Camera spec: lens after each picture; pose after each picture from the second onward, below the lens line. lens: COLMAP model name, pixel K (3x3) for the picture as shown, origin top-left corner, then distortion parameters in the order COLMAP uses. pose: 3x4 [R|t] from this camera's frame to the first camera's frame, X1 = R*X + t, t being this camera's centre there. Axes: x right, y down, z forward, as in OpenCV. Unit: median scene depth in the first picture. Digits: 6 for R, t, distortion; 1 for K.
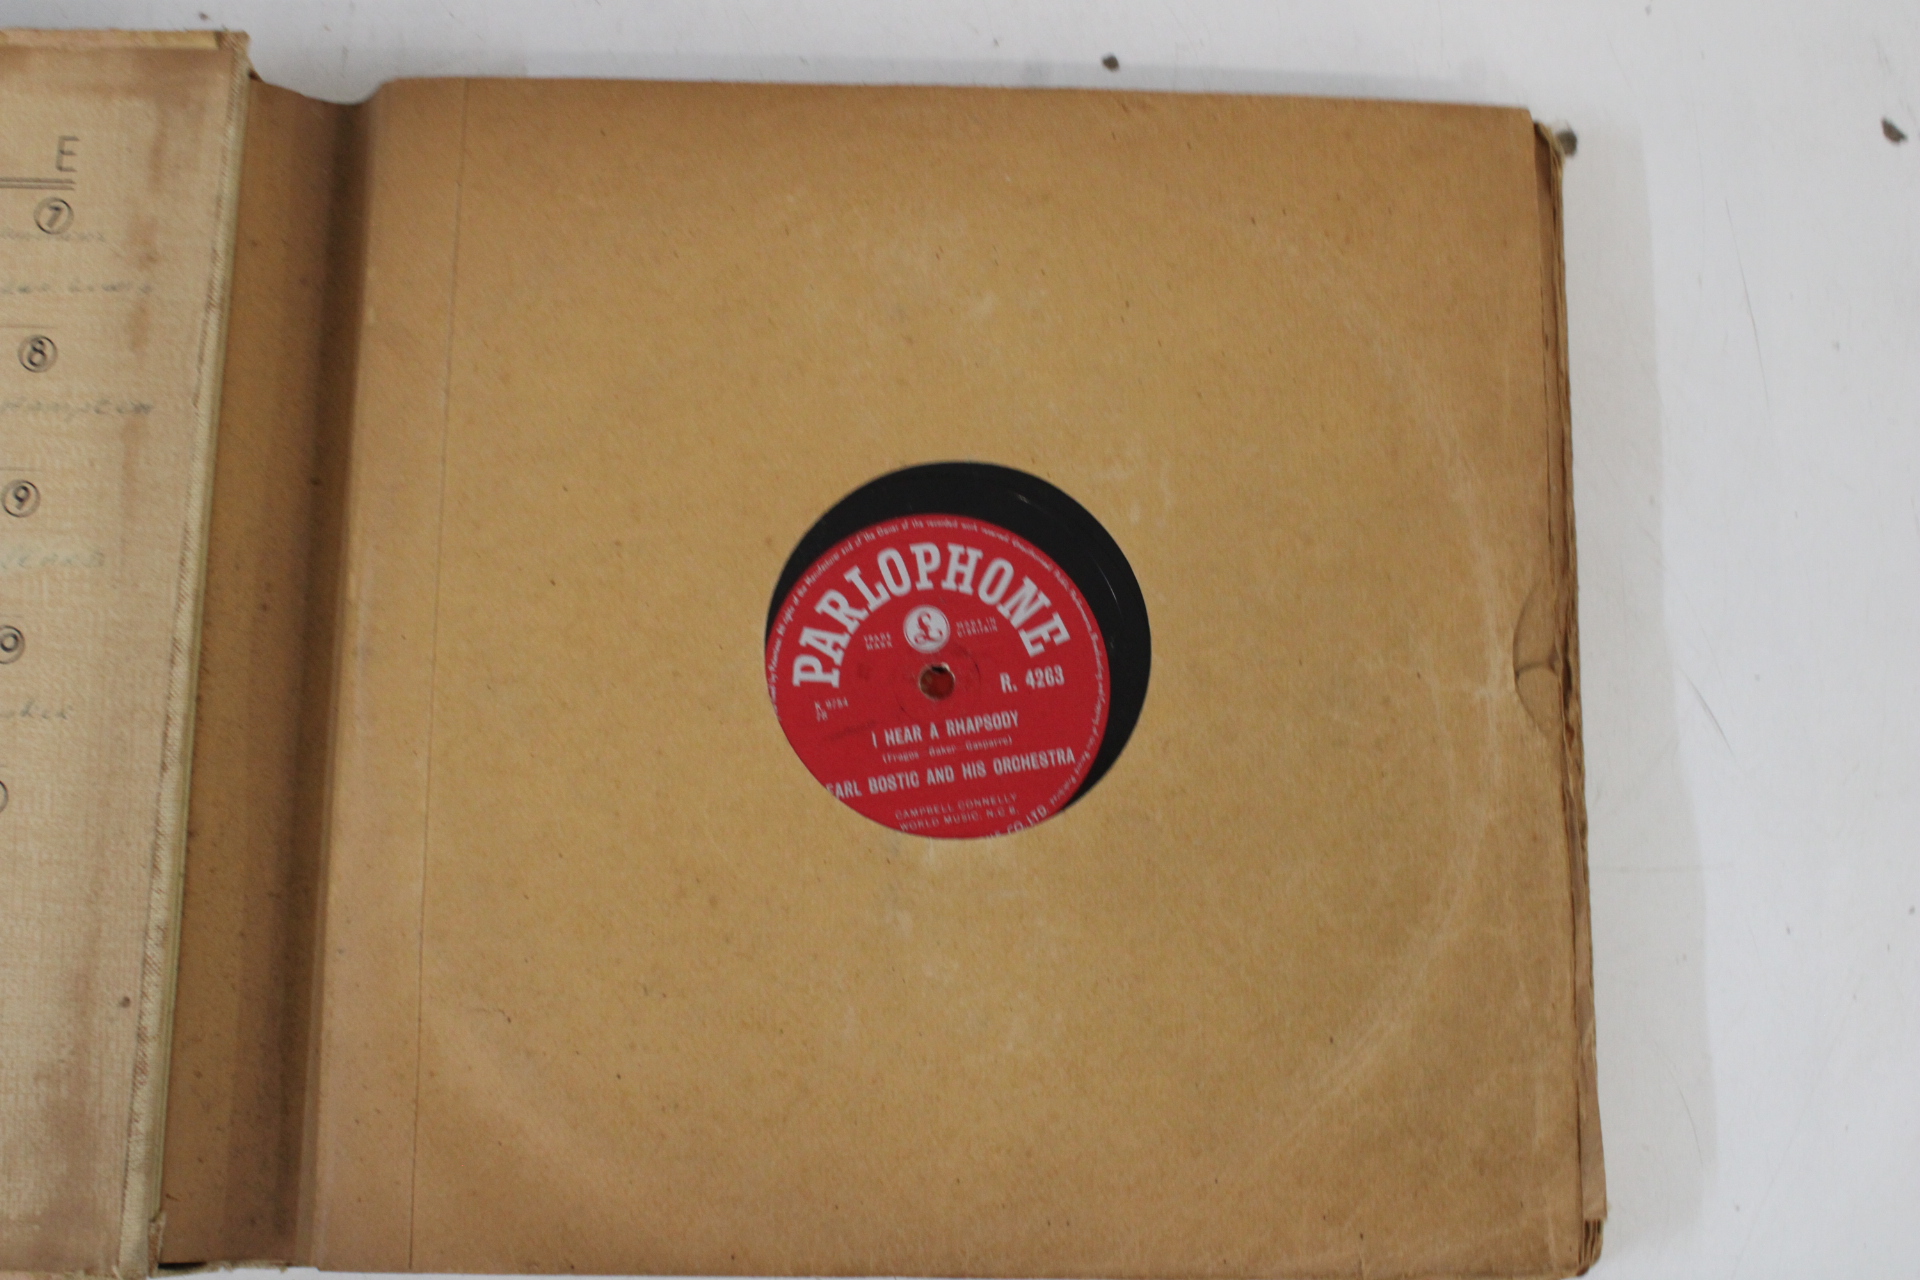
lens RADIAL K [[2188.4, 0, 963.8], [0, 2188.4, 653.3], [0, 0, 1]] dist [-0.057667, 0.000000]
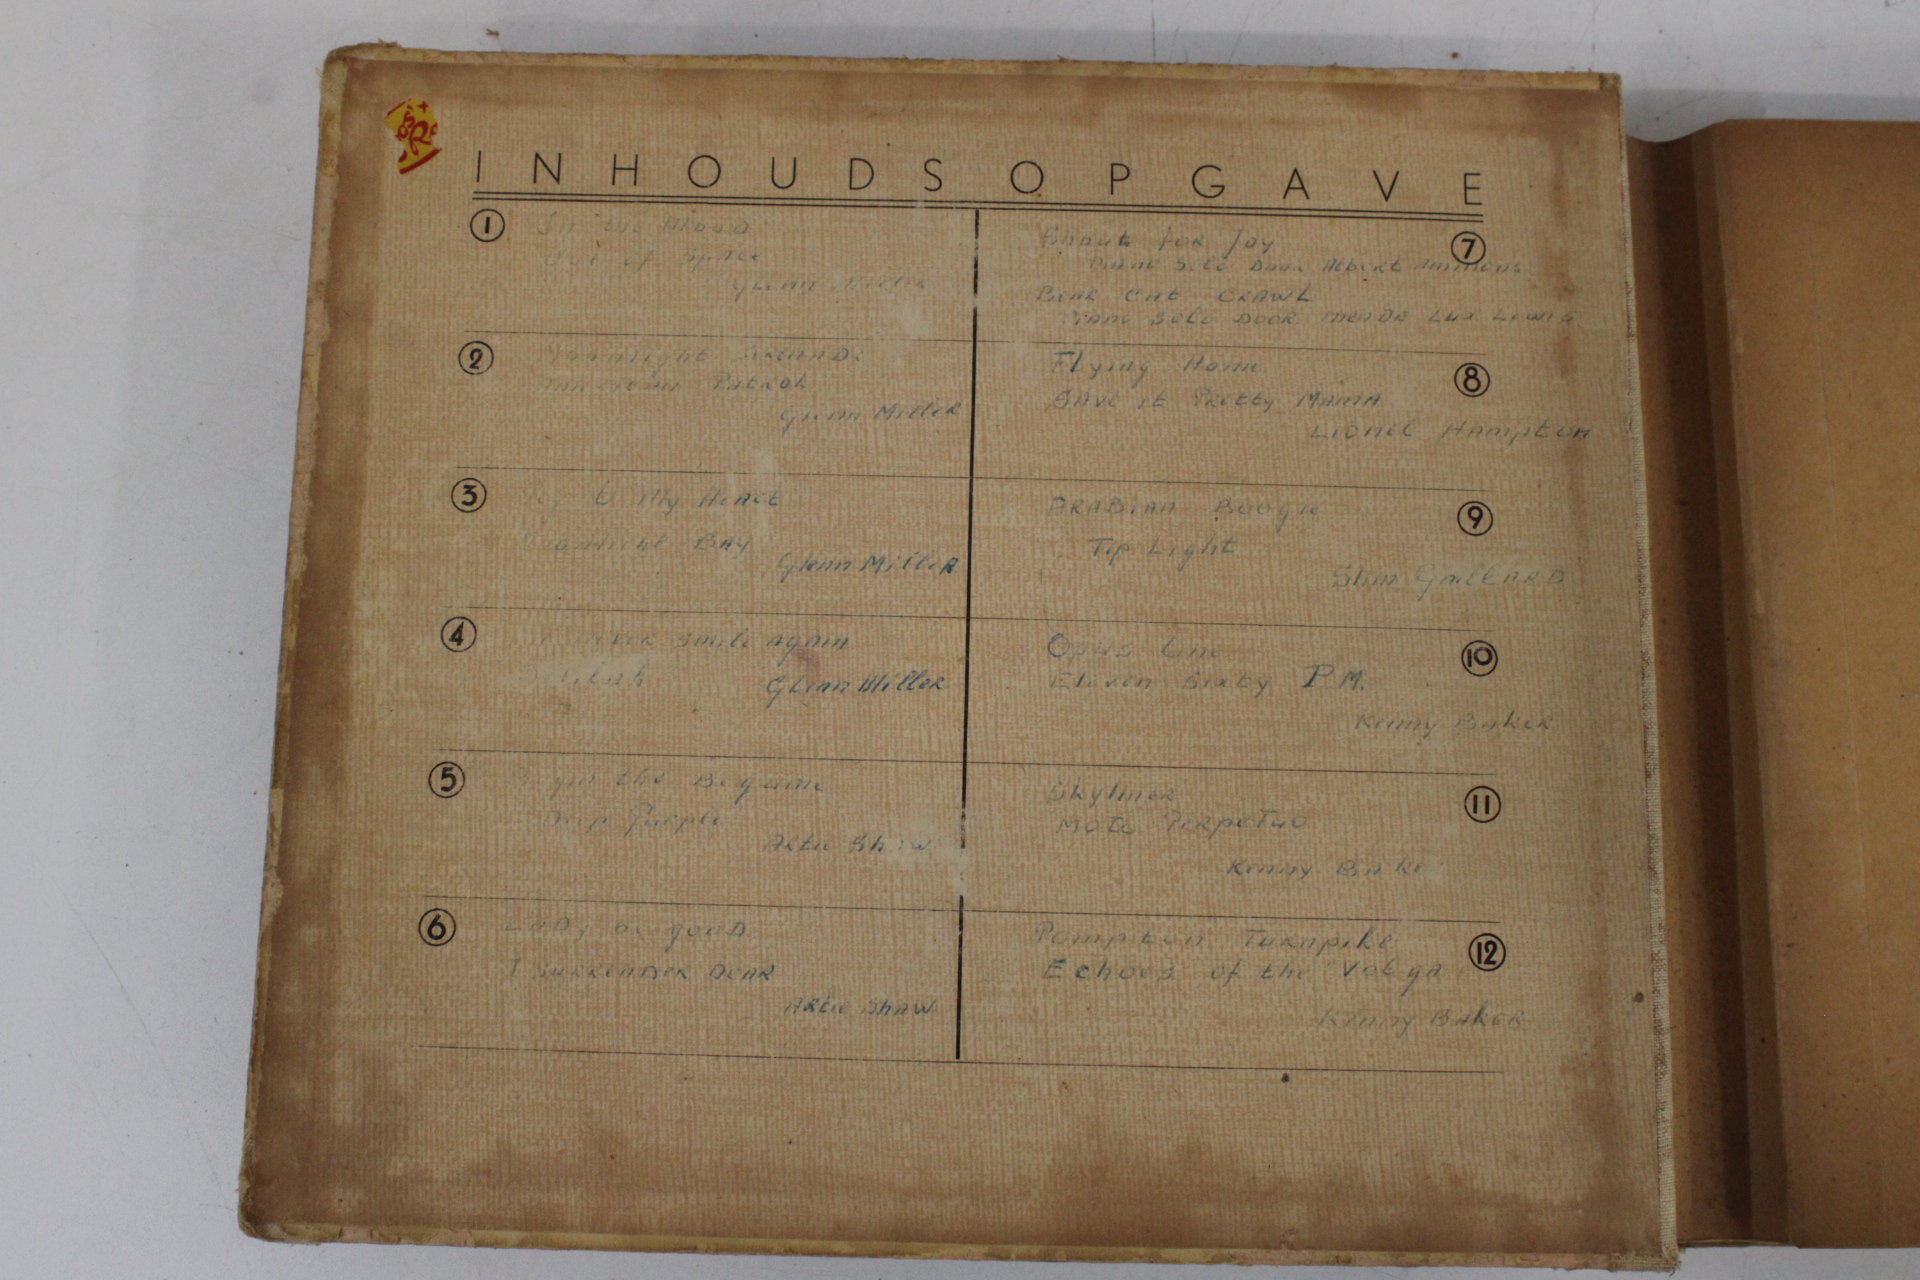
lens RADIAL K [[2188.4, 0, 979.3], [0, 2188.4, 666.7], [0, 0, 1]] dist [-0.057667, 0.000000]
pose [[0.999387, -0.006832, 0.034348, -0.702893], [0.006851, 0.999976, -0.000445, -0.001151], [-0.034344, 0.000680, 0.999410, -0.043530]]
